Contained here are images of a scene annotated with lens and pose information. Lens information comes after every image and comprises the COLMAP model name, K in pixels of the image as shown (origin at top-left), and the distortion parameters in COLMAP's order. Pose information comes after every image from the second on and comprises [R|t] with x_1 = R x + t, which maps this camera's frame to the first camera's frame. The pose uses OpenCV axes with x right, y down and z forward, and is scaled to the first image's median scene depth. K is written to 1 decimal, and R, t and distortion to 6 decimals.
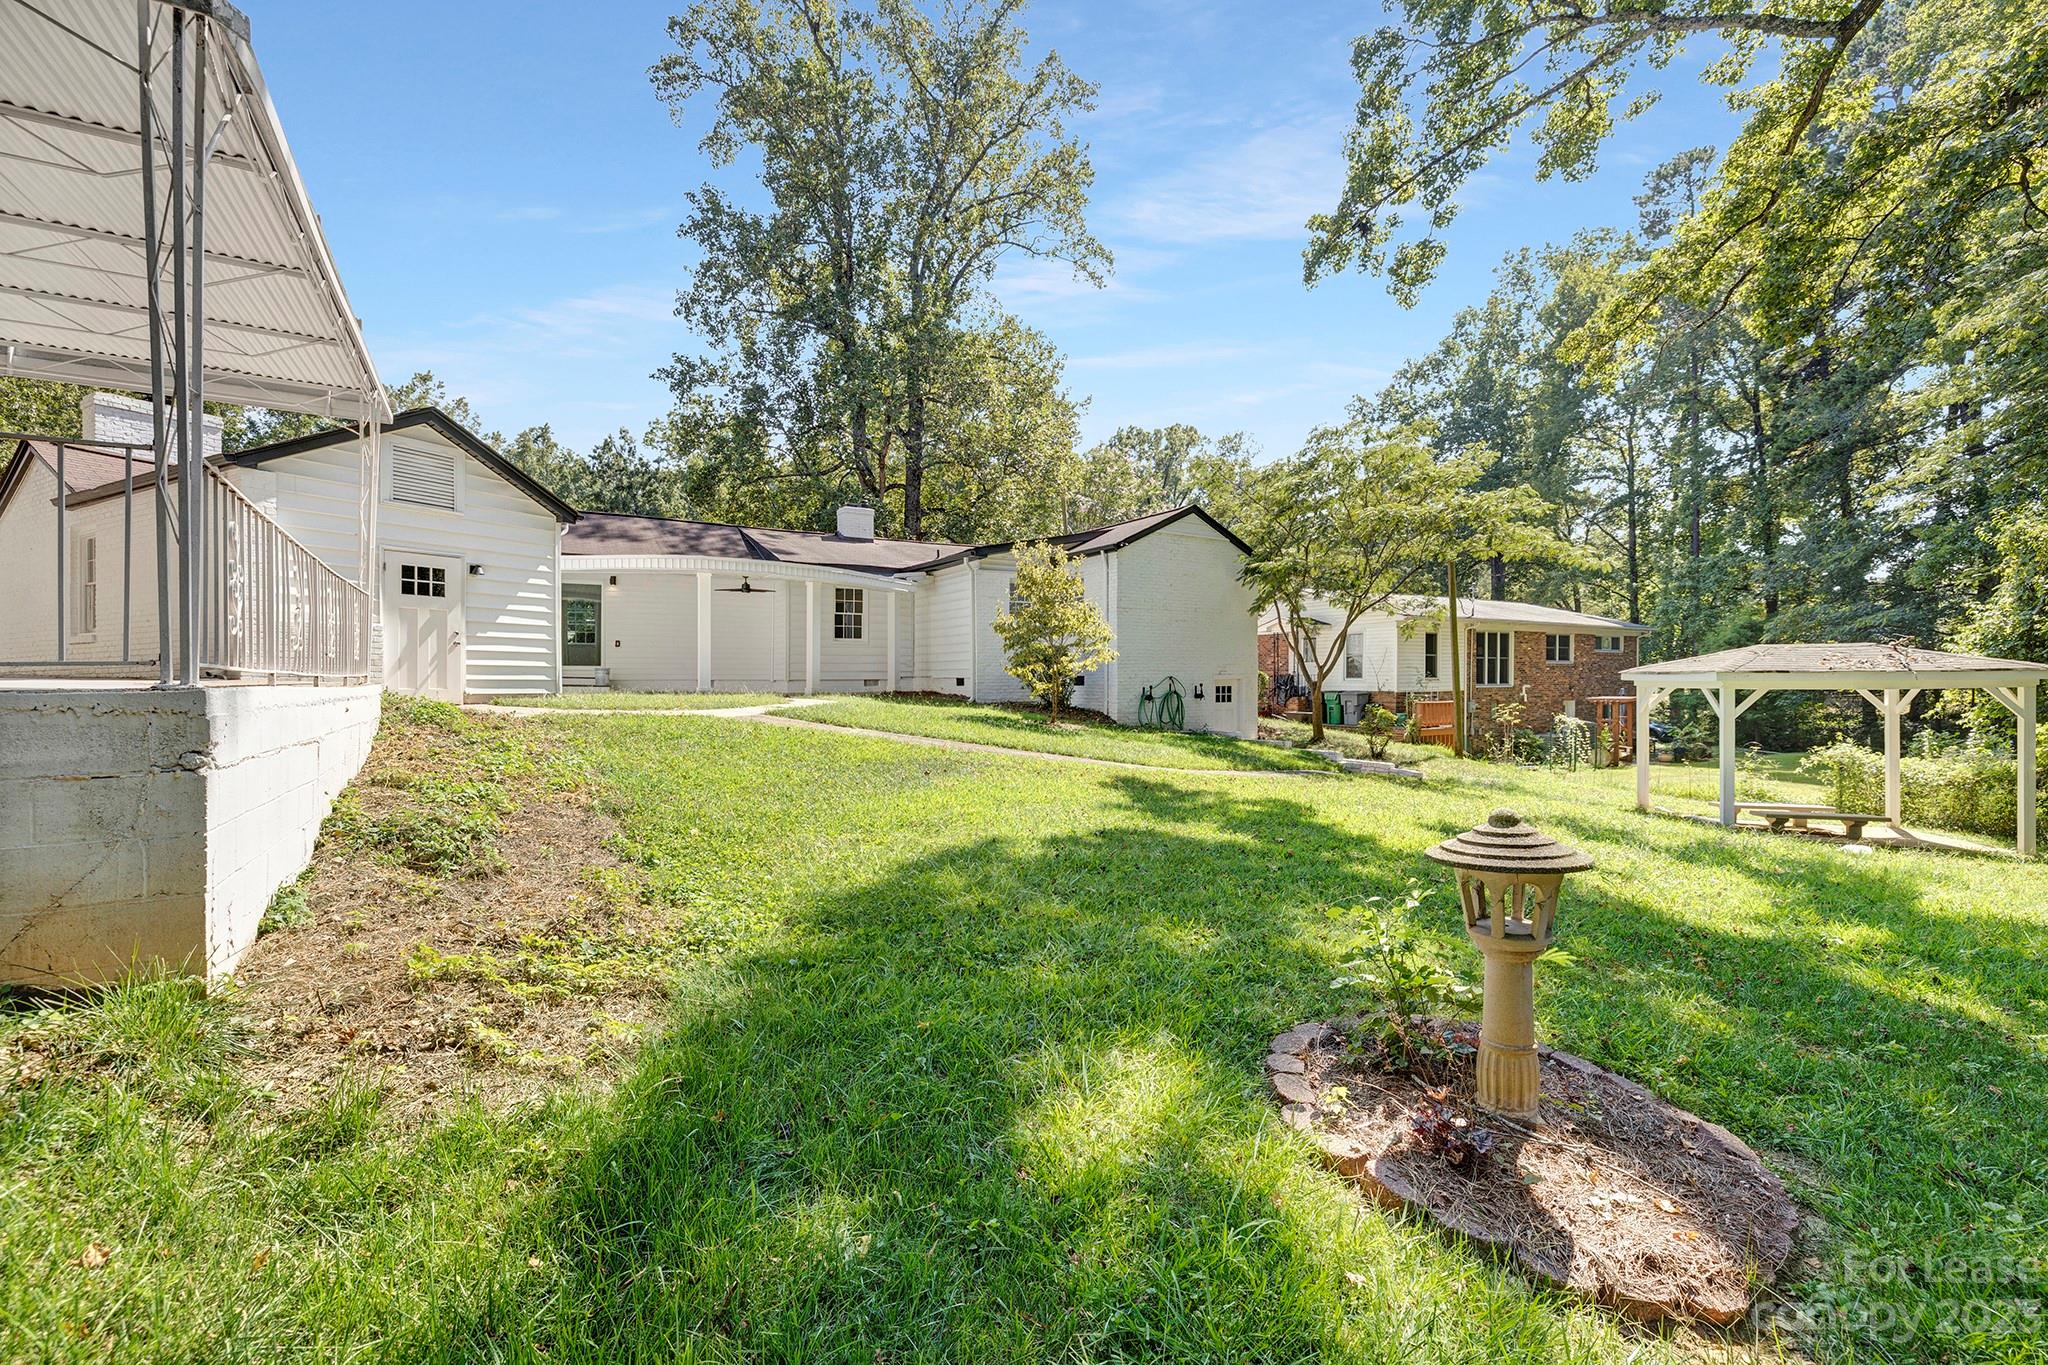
lens RADIAL K [[887.8, 0, 1036.8], [0, 887.8, 687.4], [0, 0, 1]] dist [0.005875, -0.000600]
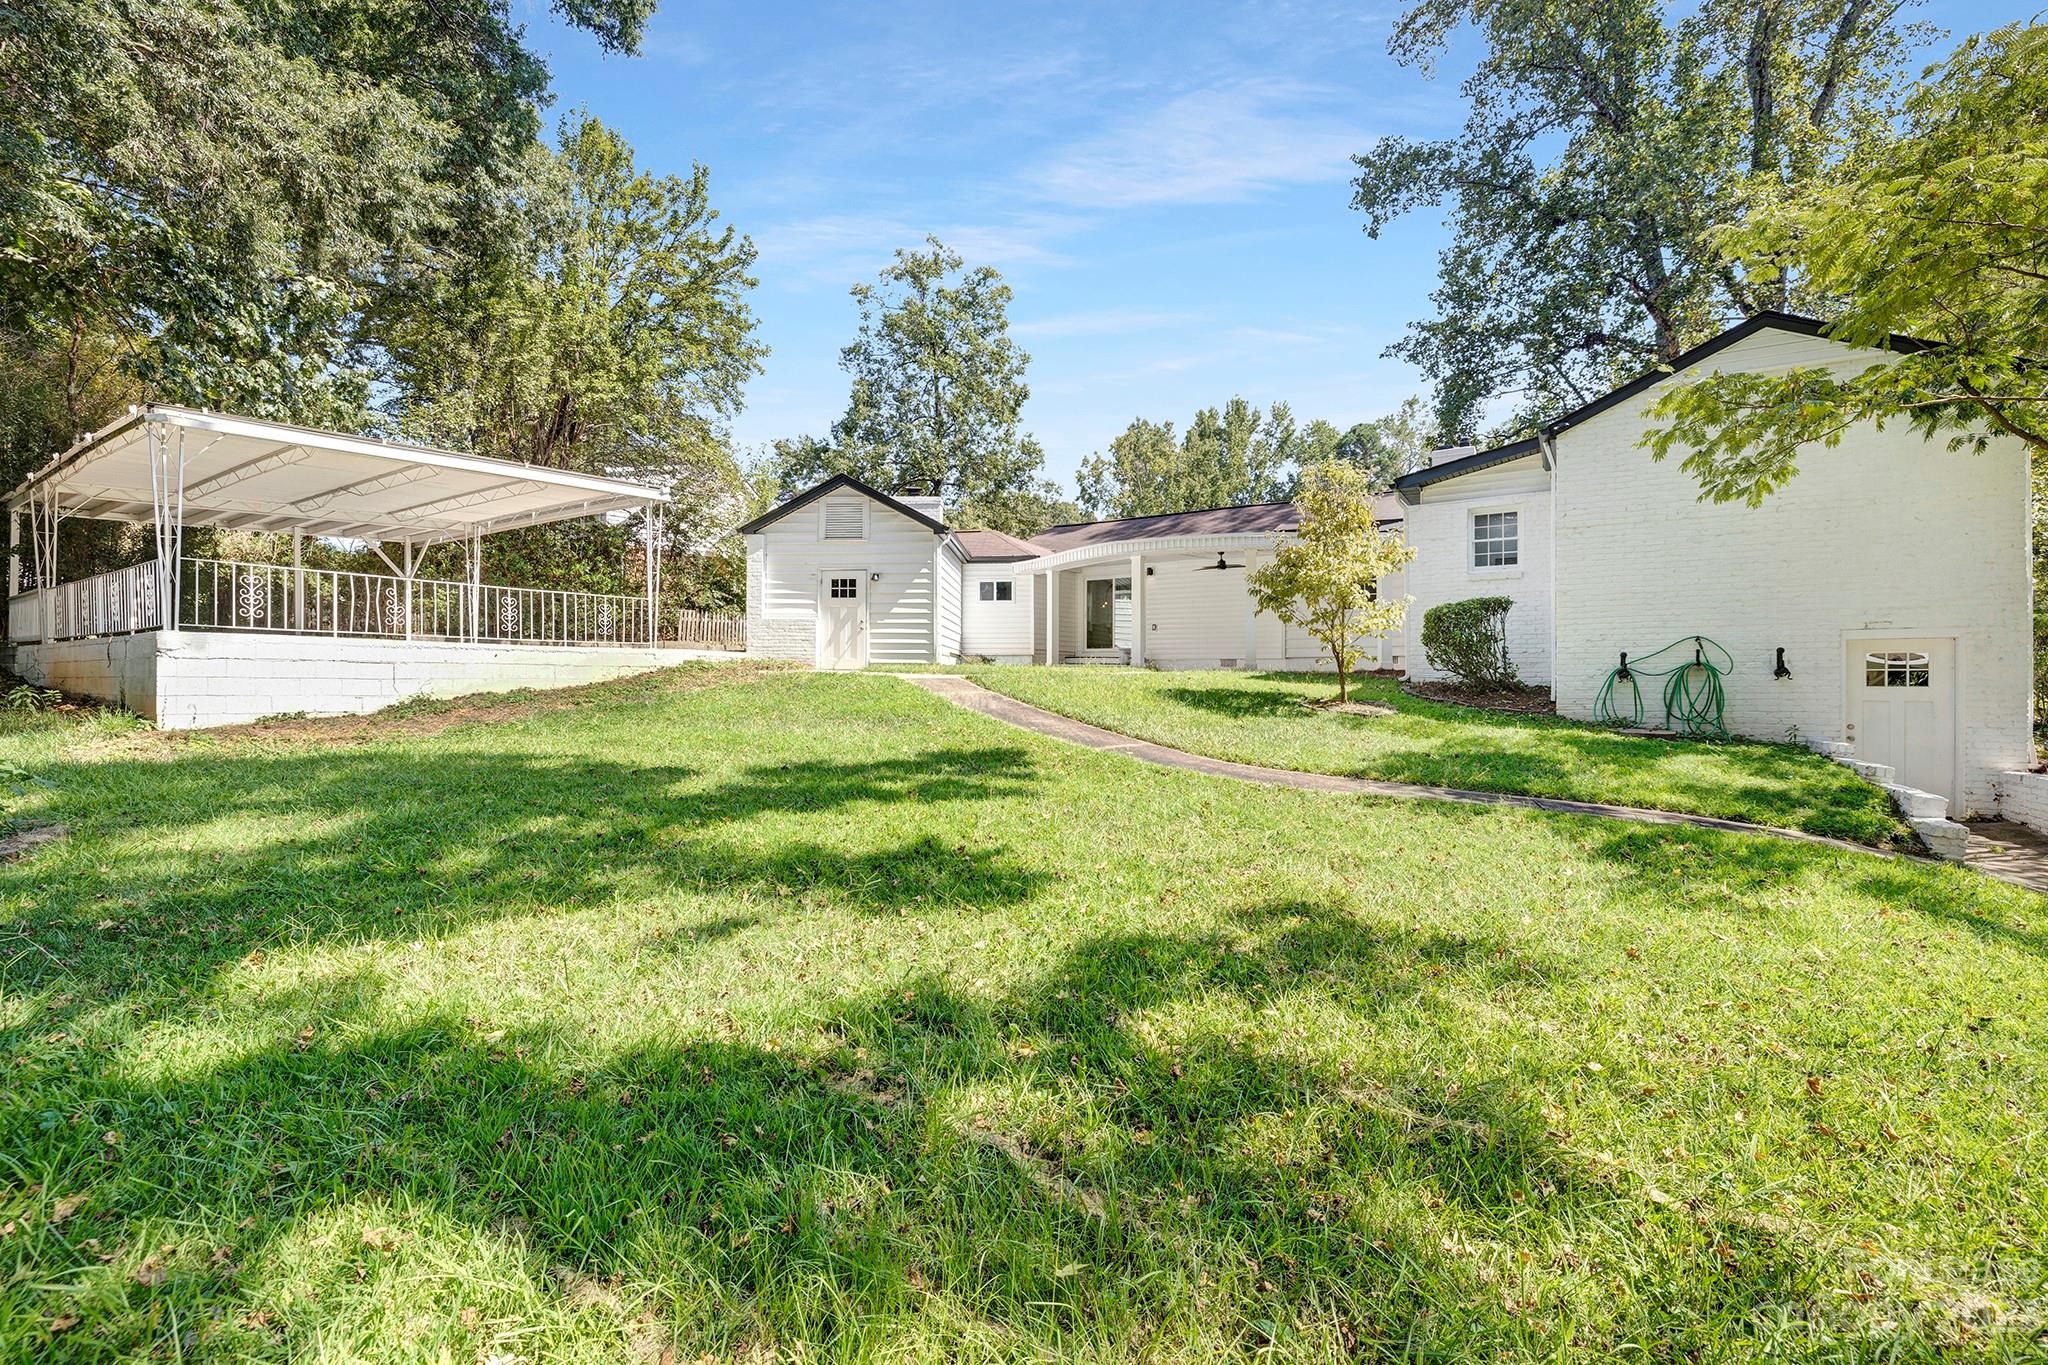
lens RADIAL K [[887.8, 0, 1007.5], [0, 887.8, 688.4], [0, 0, 1]] dist [0.005875, -0.000600]
pose [[0.411559, 0.013156, -0.911288, 0.740620], [-0.013396, 0.999875, 0.008385, 0.033002], [0.911285, 0.008757, 0.411683, 0.566743]]
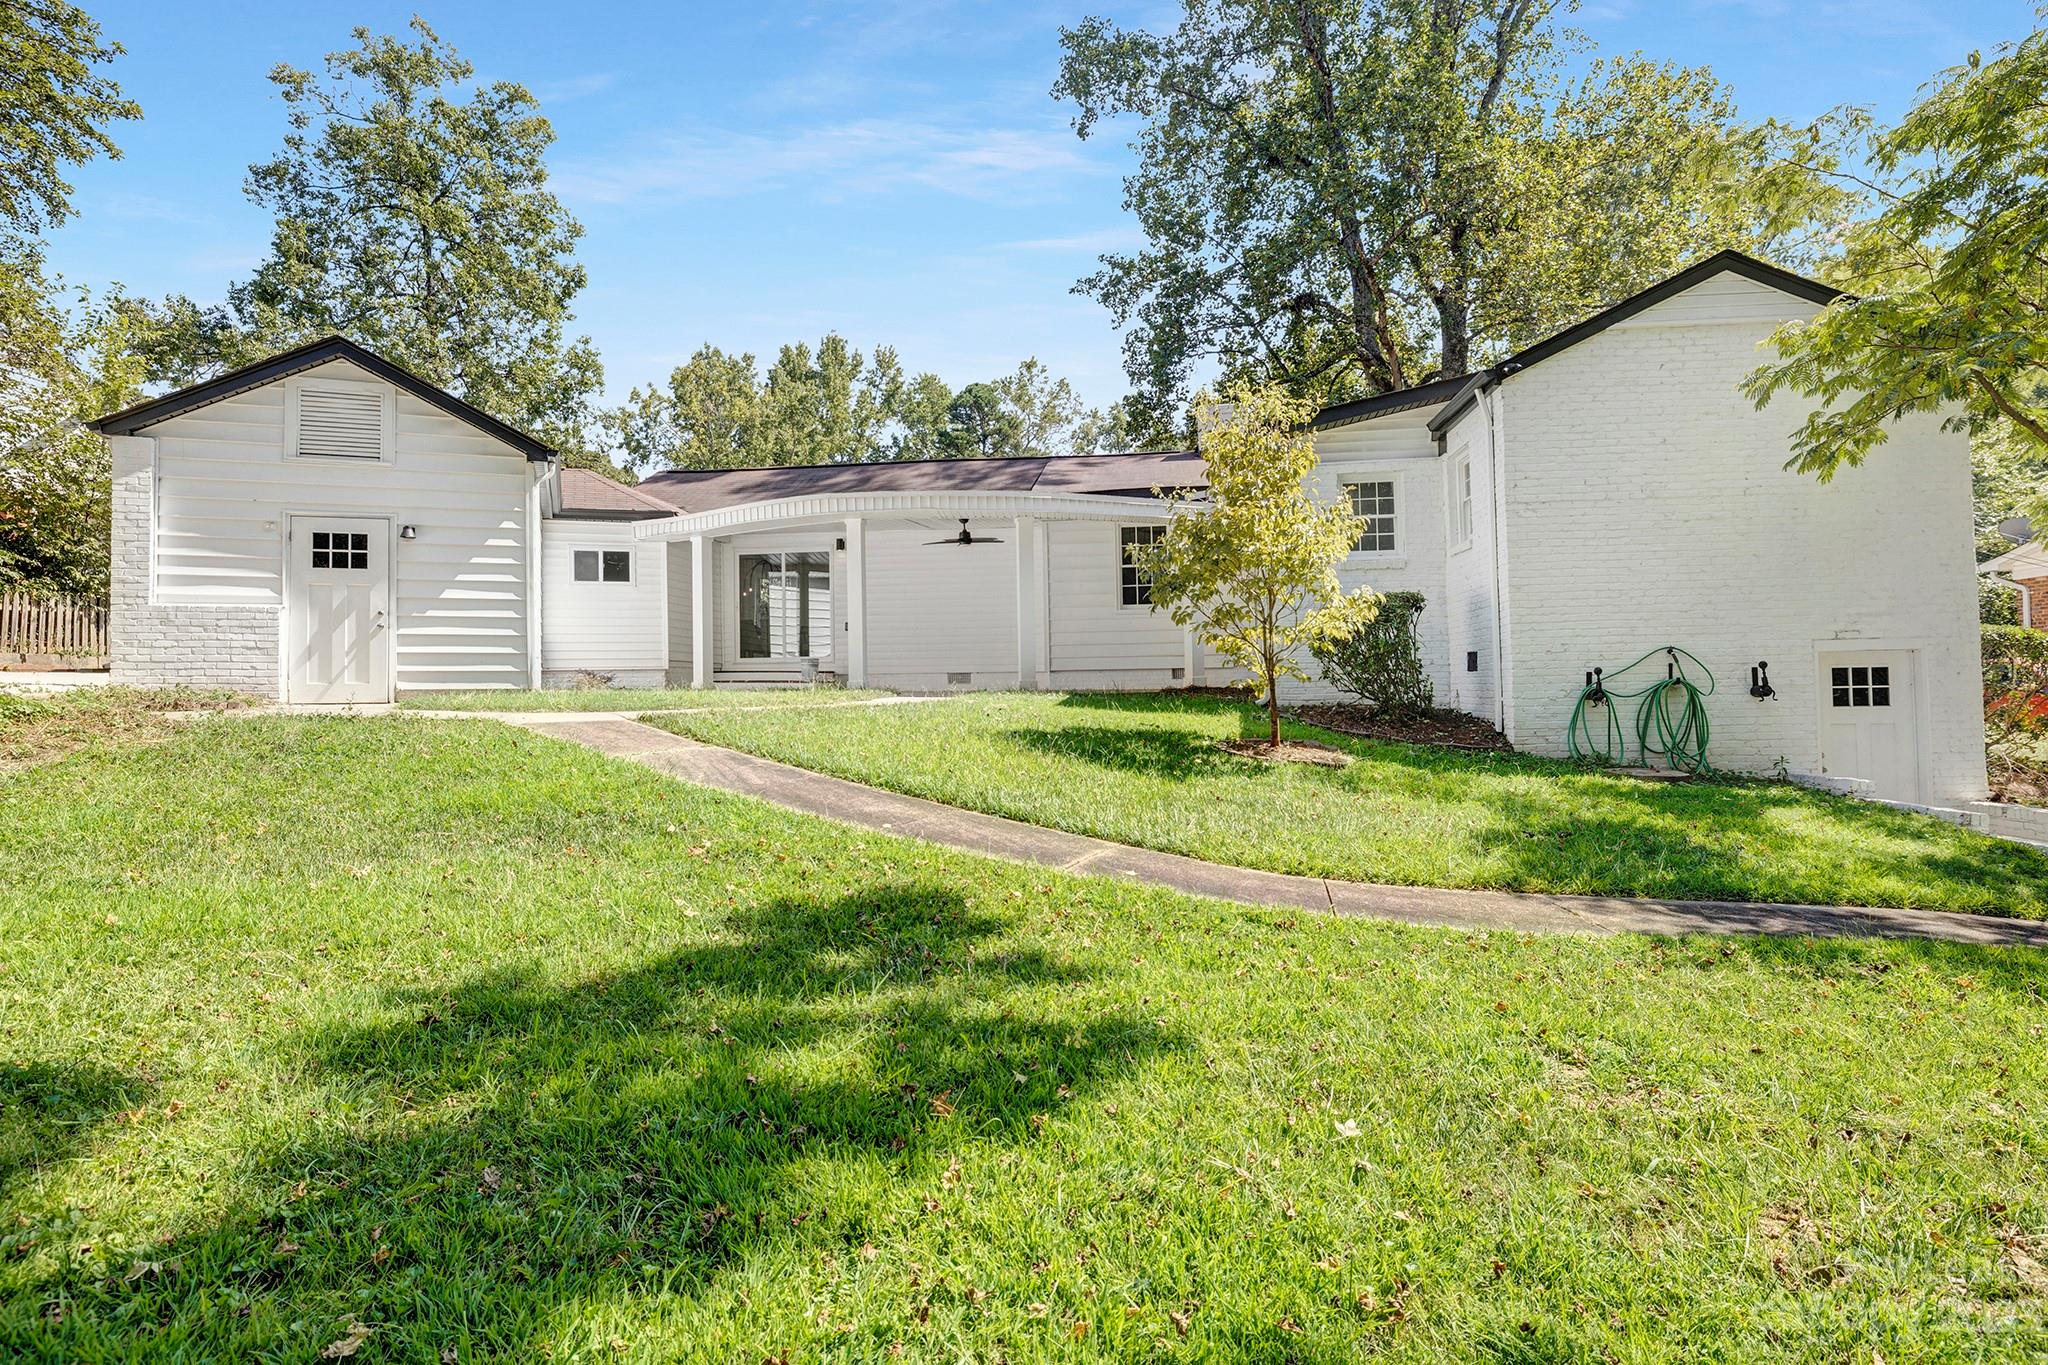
lens RADIAL K [[1114.6, 0, 1021.4], [0, 1114.6, 663.0], [0, 0, 1]] dist [-0.004274, 0.001854]
pose [[0.766716, -0.022066, -0.641607, 0.395300], [0.006239, 0.999618, -0.026923, 0.013059], [0.641956, 0.016639, 0.766561, 0.559986]]
